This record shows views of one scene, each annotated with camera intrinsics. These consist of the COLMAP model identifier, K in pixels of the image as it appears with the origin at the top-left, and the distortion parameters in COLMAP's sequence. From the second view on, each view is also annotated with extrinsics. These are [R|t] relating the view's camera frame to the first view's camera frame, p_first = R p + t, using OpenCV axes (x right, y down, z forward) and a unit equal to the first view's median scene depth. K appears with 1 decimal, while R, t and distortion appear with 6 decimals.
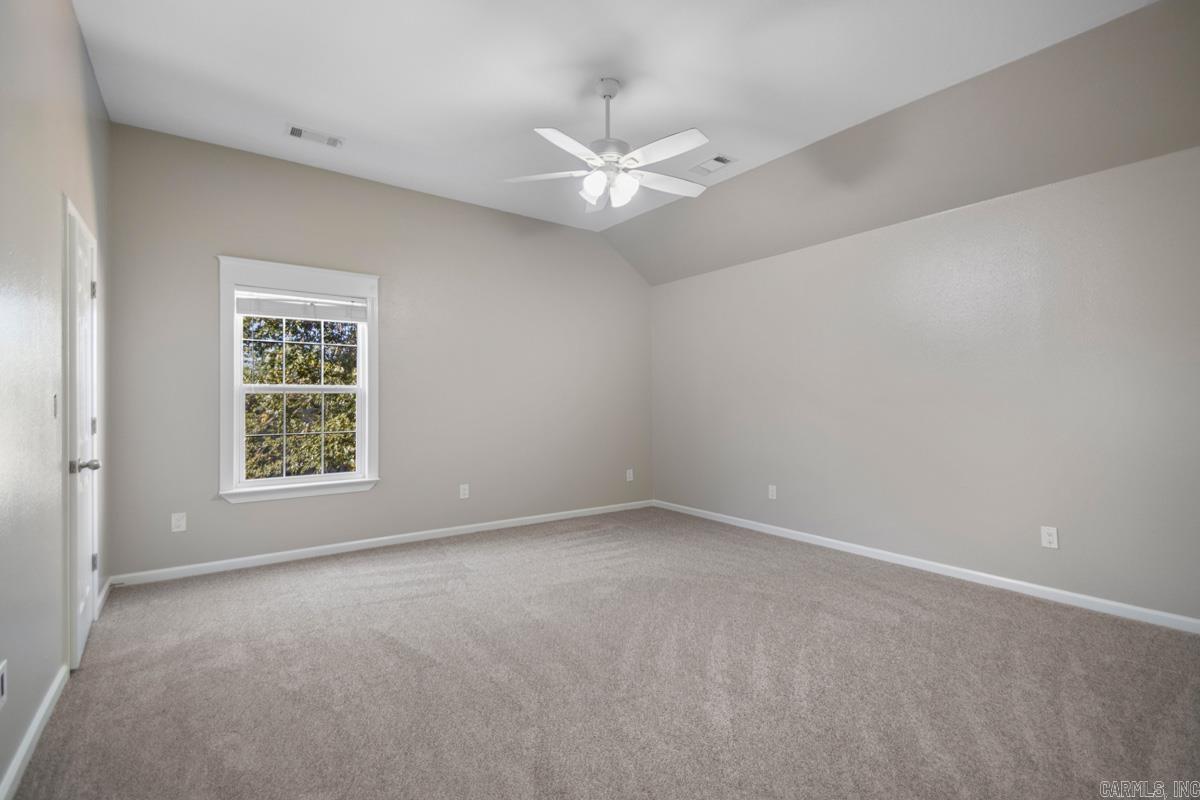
lens RADIAL K [[554.5, 0, 599.9], [0, 554.5, 406.3], [0, 0, 1]] dist [0.018633, -0.000496]
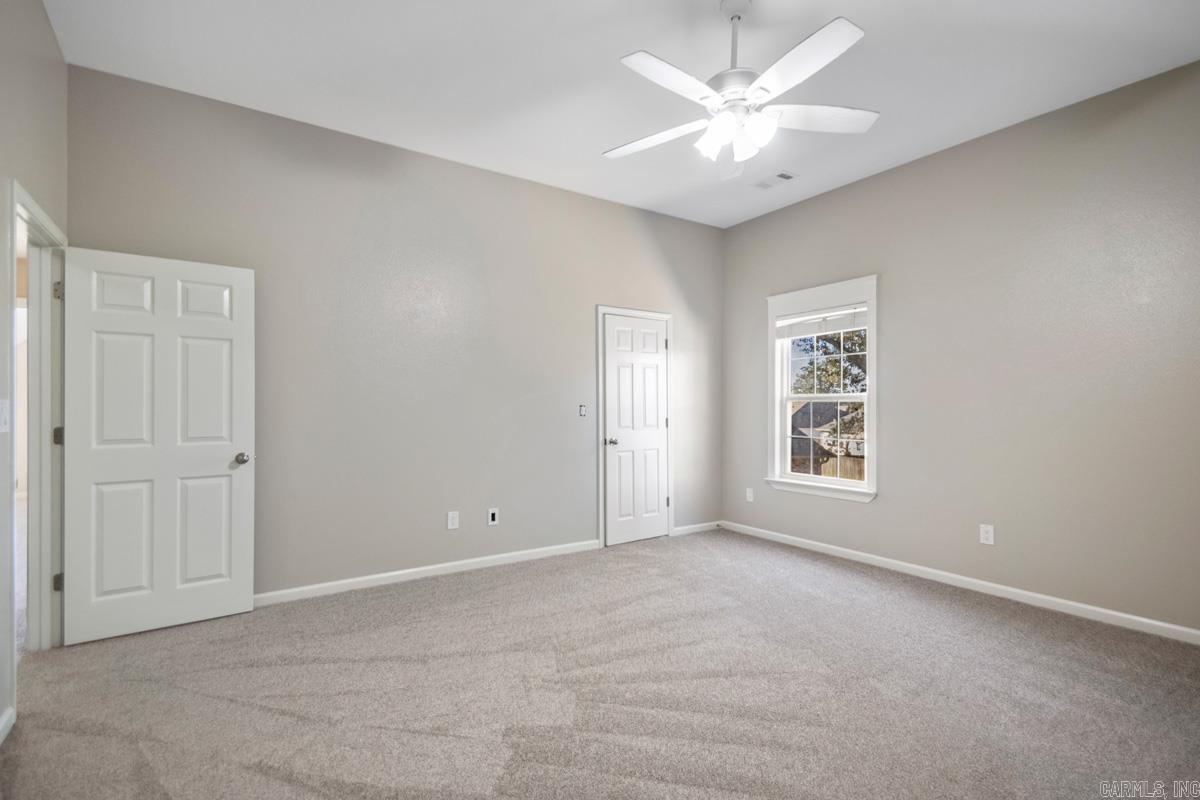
lens RADIAL K [[554.5, 0, 599.9], [0, 554.5, 406.3], [0, 0, 1]] dist [0.018633, -0.000496]
pose [[-0.035918, -0.003465, -0.999349, 0.598083], [-0.013965, 0.999898, -0.002965, -0.004398], [0.999257, 0.013849, -0.035963, 0.621102]]
